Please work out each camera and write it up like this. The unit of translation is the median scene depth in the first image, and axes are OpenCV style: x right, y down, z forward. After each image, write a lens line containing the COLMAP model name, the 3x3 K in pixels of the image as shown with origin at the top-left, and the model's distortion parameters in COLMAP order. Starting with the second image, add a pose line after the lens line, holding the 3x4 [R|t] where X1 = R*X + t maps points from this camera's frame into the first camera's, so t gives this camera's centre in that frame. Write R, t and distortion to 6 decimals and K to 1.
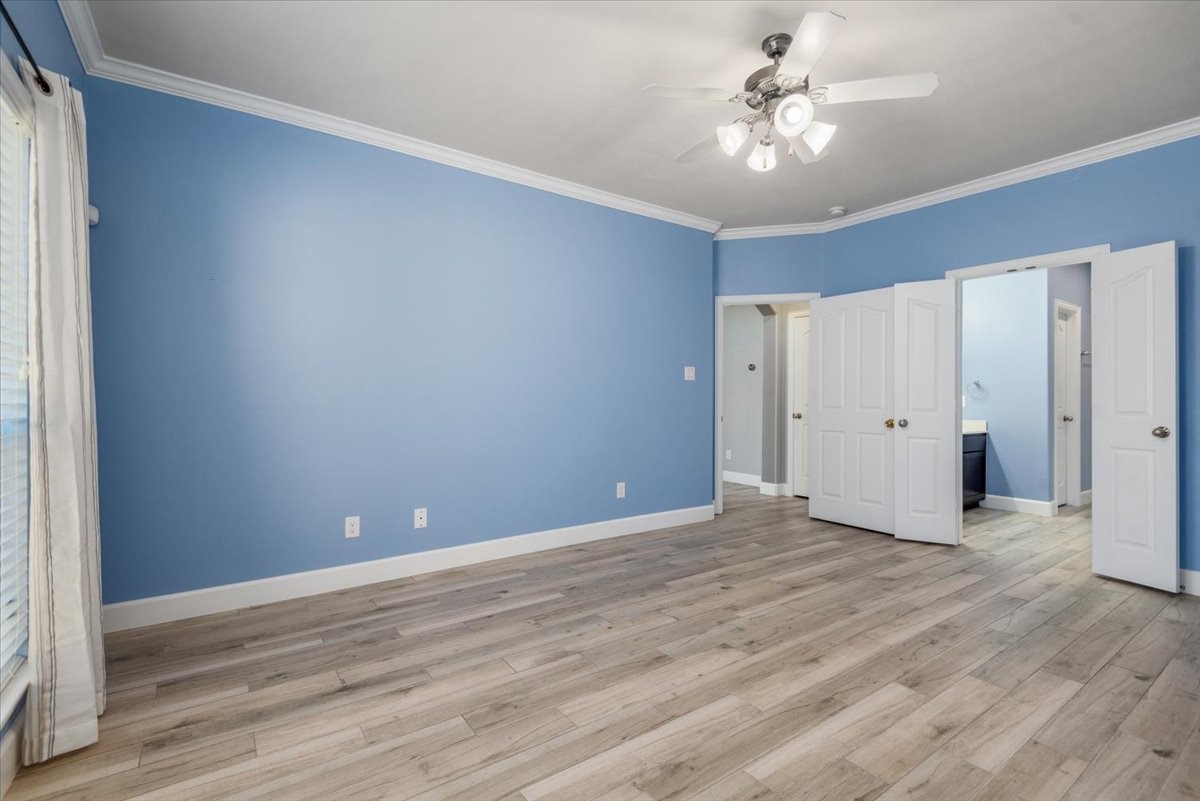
lens RADIAL K [[543.5, 0, 603.3], [0, 543.5, 392.5], [0, 0, 1]] dist [0.029880, -0.014429]
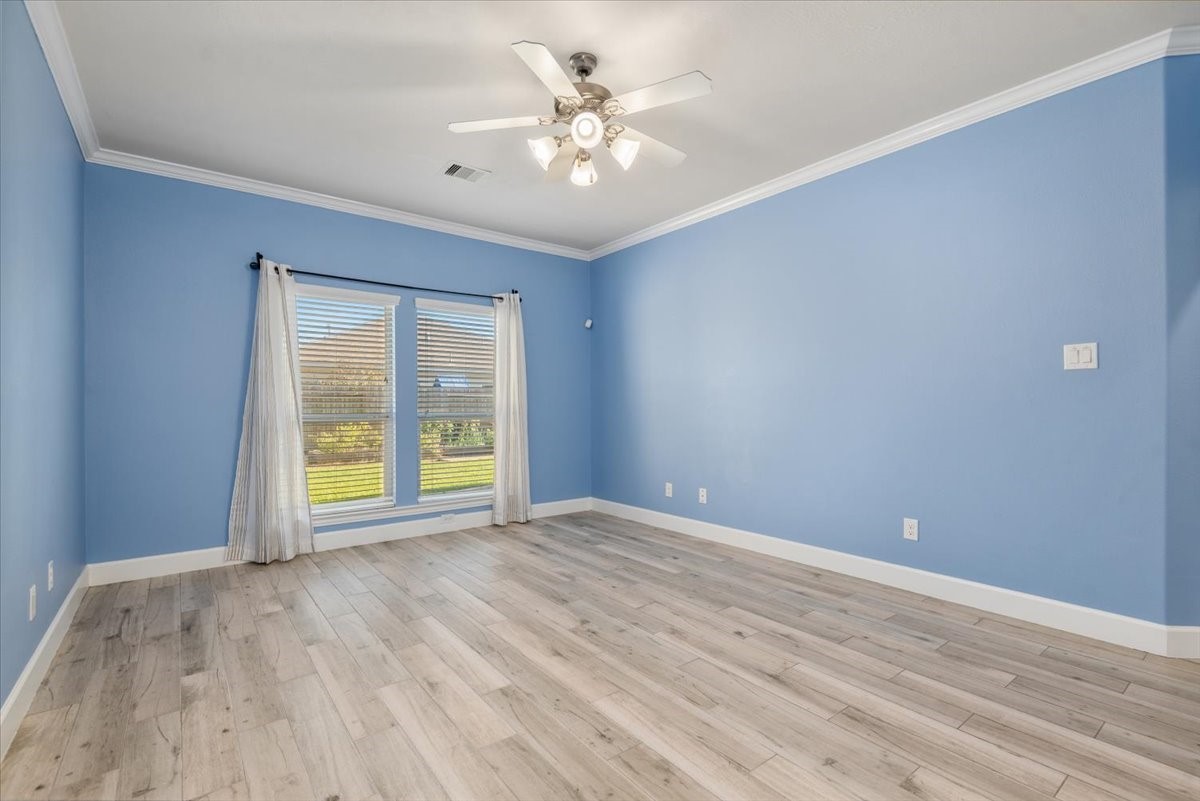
lens RADIAL K [[543.5, 0, 600.0], [0, 543.5, 395.7], [0, 0, 1]] dist [0.029880, -0.014429]
pose [[0.036518, -0.020383, -0.999125, 1.224480], [0.011441, 0.999735, -0.019978, 0.016050], [0.999267, -0.010701, 0.036742, 0.893652]]
